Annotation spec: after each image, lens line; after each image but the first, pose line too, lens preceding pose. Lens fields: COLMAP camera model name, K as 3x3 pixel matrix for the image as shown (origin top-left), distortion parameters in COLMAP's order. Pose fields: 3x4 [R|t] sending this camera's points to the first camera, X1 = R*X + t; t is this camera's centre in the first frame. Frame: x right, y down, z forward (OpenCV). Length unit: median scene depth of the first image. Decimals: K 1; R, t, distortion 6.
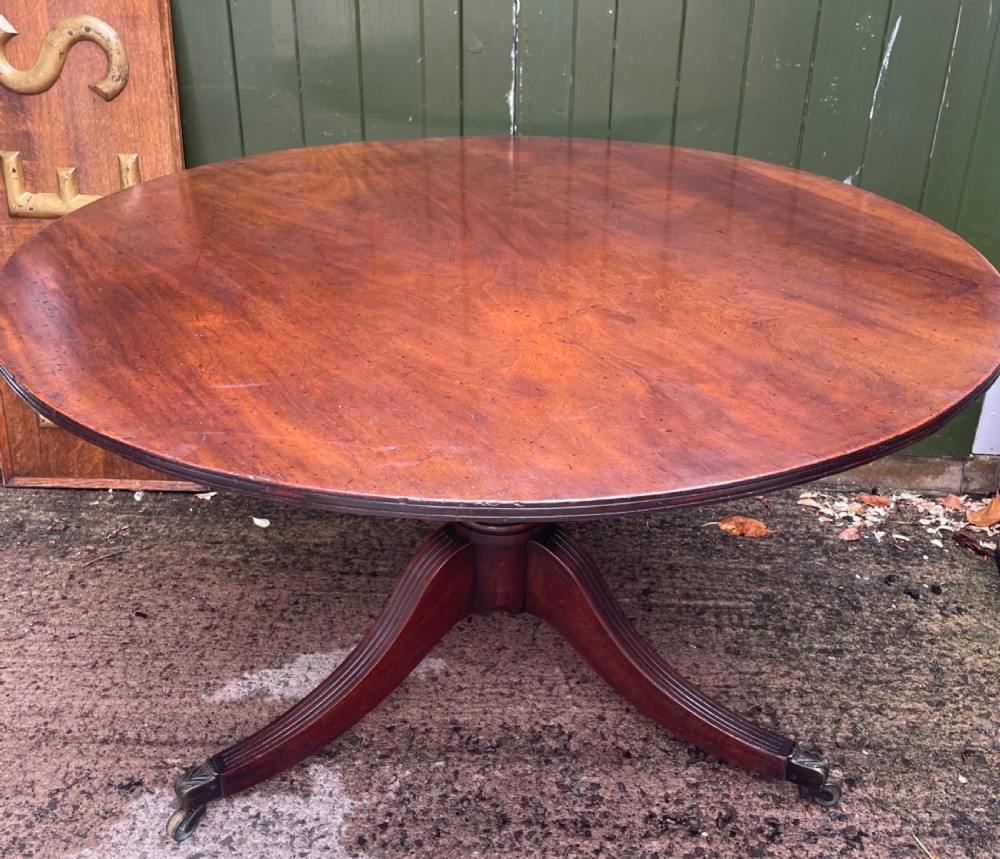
lens RADIAL K [[1095.3, 0, 497.6], [0, 1095.3, 389.0], [0, 0, 1]] dist [0.027660, 0.000000]
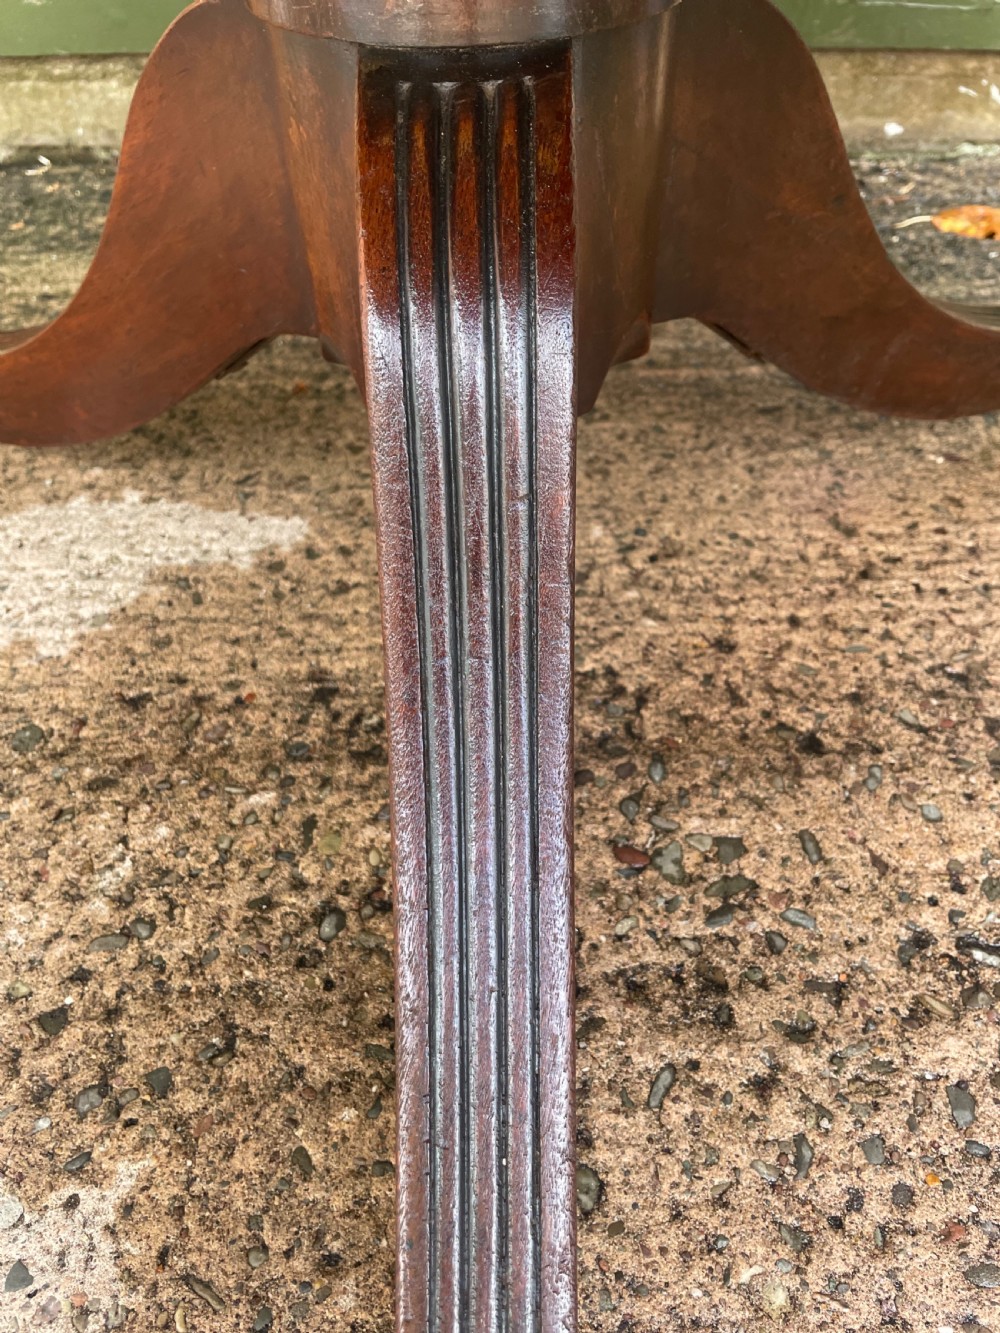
lens RADIAL K [[1033.0, 0, 517.2], [0, 1033.0, 690.1], [0, 0, 1]] dist [0.081209, -0.125800]
pose [[0.998958, -0.045211, -0.006287, 0.027288], [0.044648, 0.939122, 0.340669, 0.191781], [-0.009498, -0.340595, 0.940162, 0.666850]]
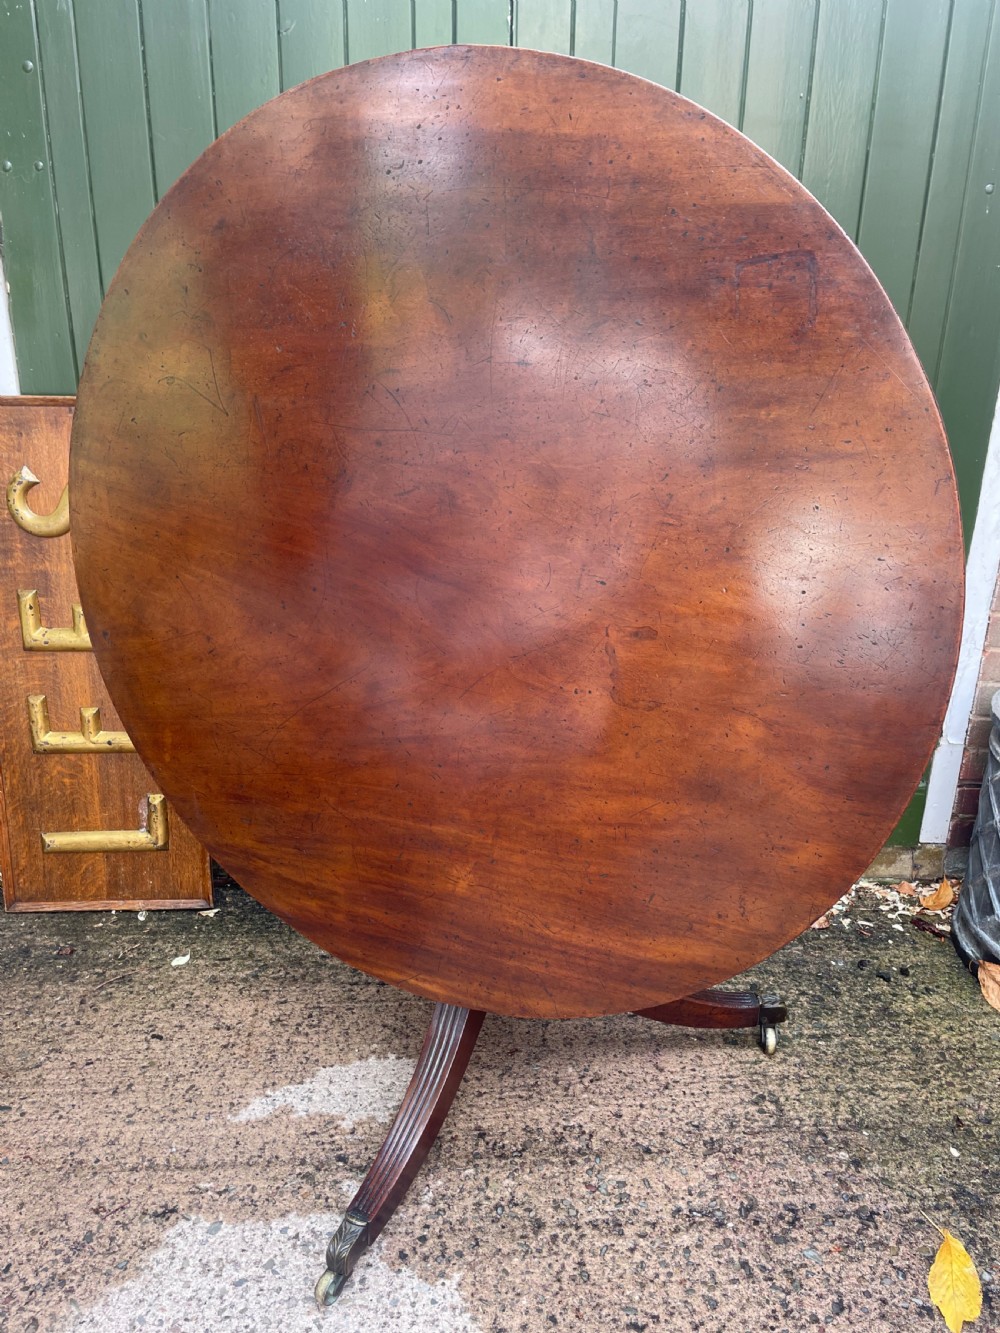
lens RADIAL K [[1034.1, 0, 513.1], [0, 1034.1, 665.2], [0, 0, 1]] dist [0.060187, -0.093462]
pose [[0.995860, -0.023536, 0.087801, -0.081480], [0.033618, 0.992776, -0.115173, -0.014999], [-0.084456, 0.117648, 0.989457, -0.025310]]
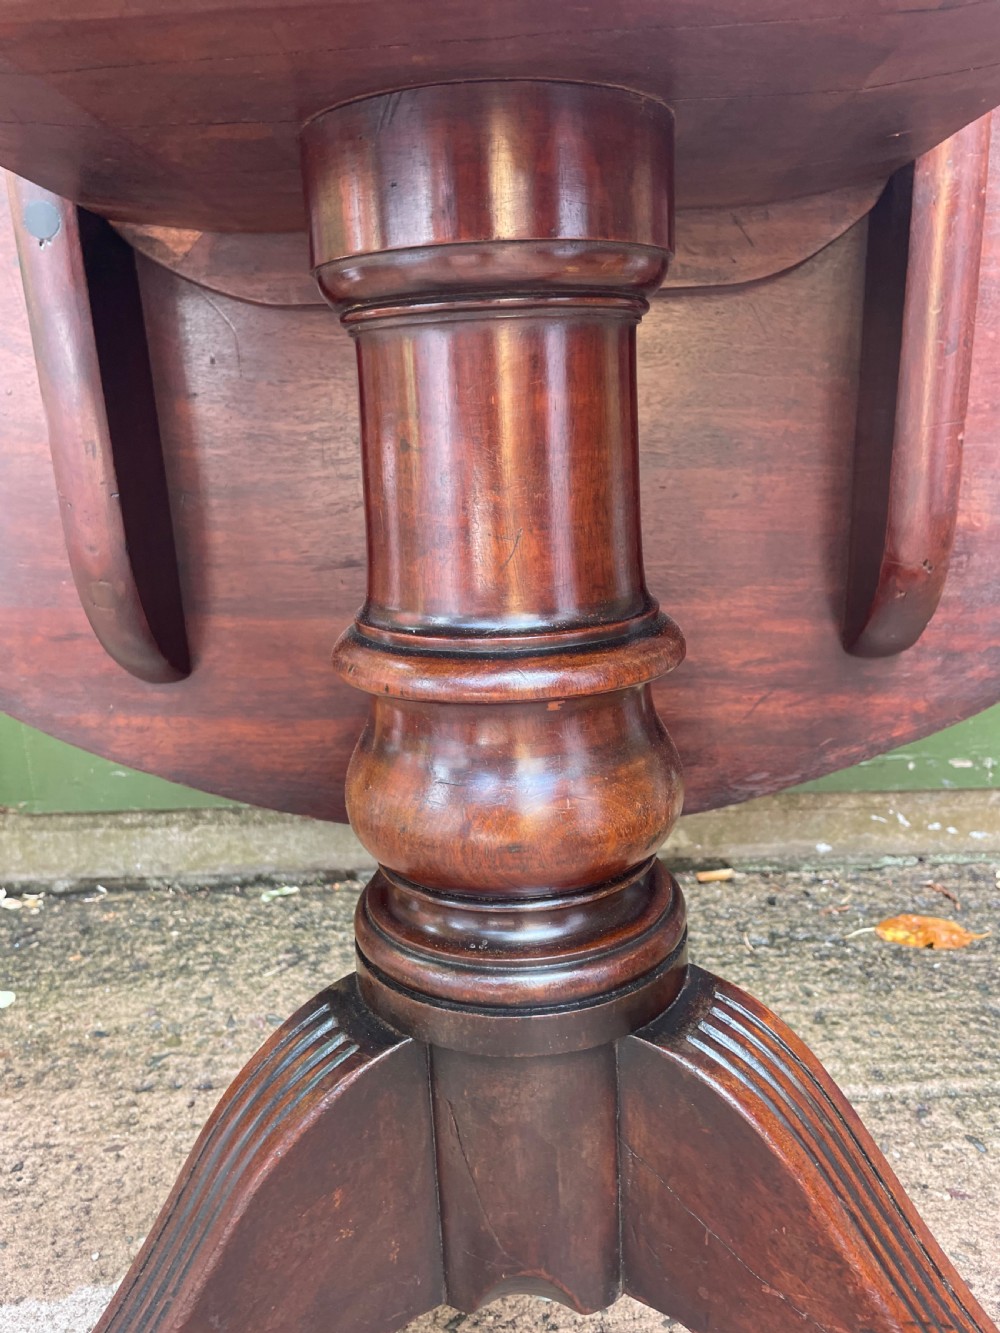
lens RADIAL K [[1033.0, 0, 501.4], [0, 1033.0, 665.3], [0, 0, 1]] dist [0.081209, -0.125800]
pose [[0.996360, -0.065118, 0.055005, -0.000479], [0.075444, 0.974028, -0.213490, 0.116862], [-0.039674, 0.216863, 0.975395, 0.614695]]
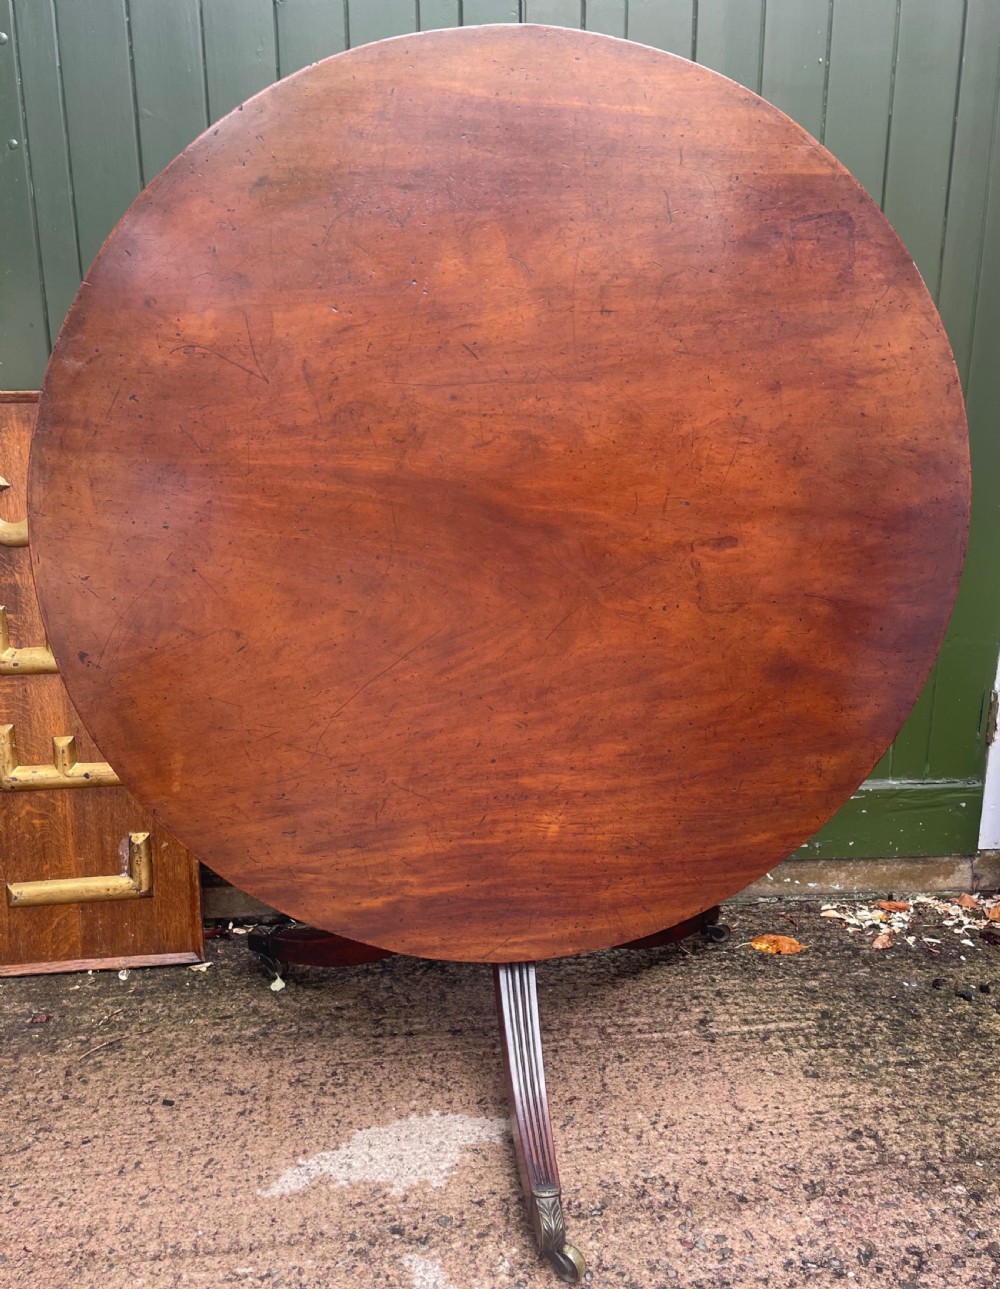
lens RADIAL K [[1127.4, 0, 498.7], [0, 1127.4, 619.8], [0, 0, 1]] dist [0.064494, -0.099827]
pose [[0.988526, -0.054357, 0.140933, -0.183031], [0.081603, 0.977316, -0.195434, 0.026938], [-0.127113, 0.204692, 0.970538, 0.000116]]
